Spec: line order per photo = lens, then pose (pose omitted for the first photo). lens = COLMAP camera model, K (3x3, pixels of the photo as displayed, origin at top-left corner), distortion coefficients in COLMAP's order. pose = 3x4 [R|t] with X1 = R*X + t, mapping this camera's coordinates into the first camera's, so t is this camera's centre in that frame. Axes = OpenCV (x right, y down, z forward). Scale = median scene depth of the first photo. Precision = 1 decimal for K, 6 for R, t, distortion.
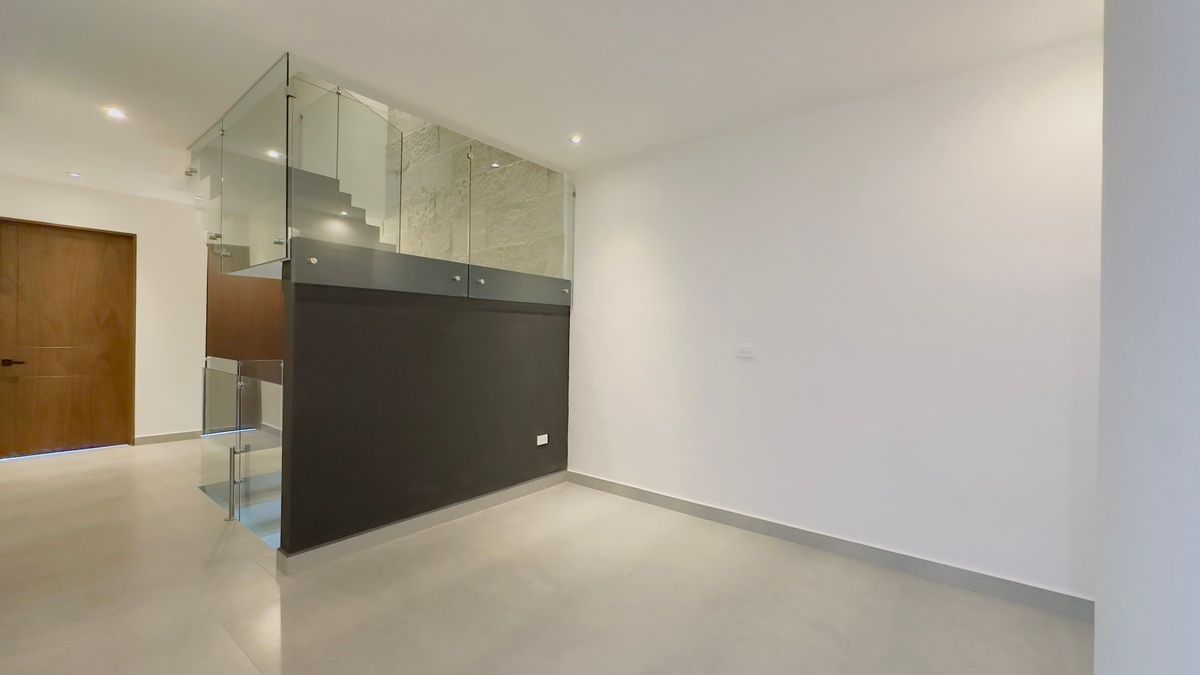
lens RADIAL K [[480.3, 0, 600.0], [0, 480.3, 337.5], [0, 0, 1]] dist [-0.002433, -0.000220]
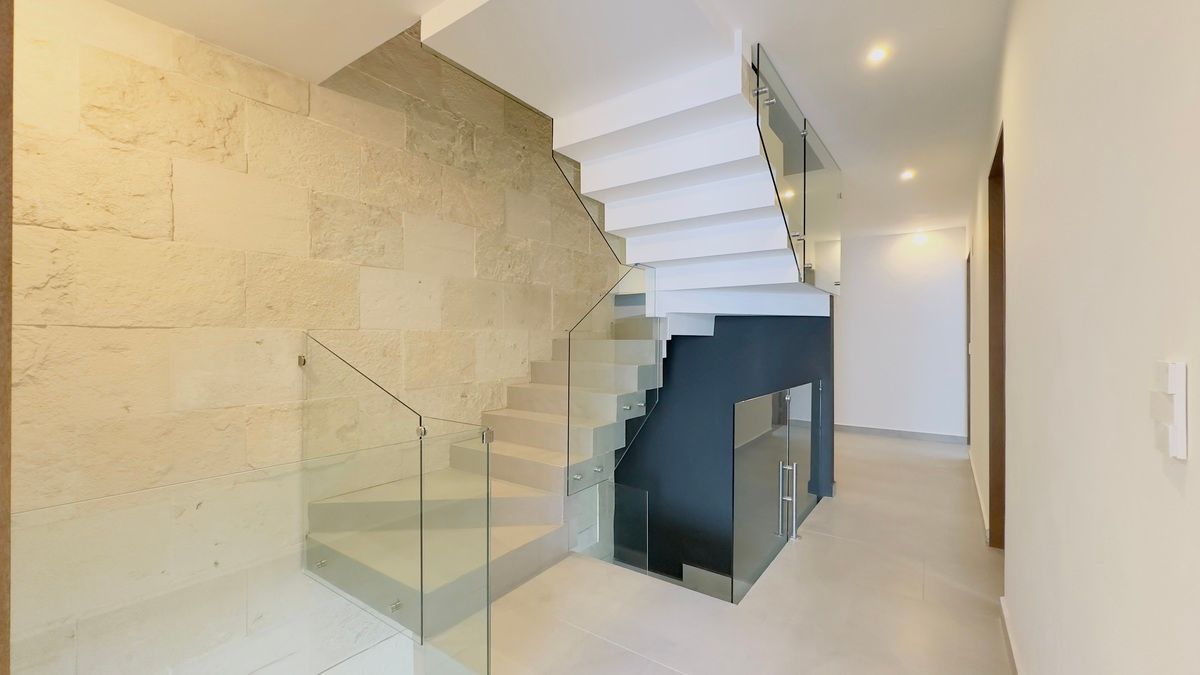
lens RADIAL K [[480.3, 0, 600.0], [0, 480.3, 337.5], [0, 0, 1]] dist [-0.002433, -0.000220]
pose [[-0.034117, -0.007585, 0.999389, -1.125170], [-0.000250, 0.999971, 0.007581, -0.020368], [-0.999418, 0.000009, -0.034118, 0.943876]]
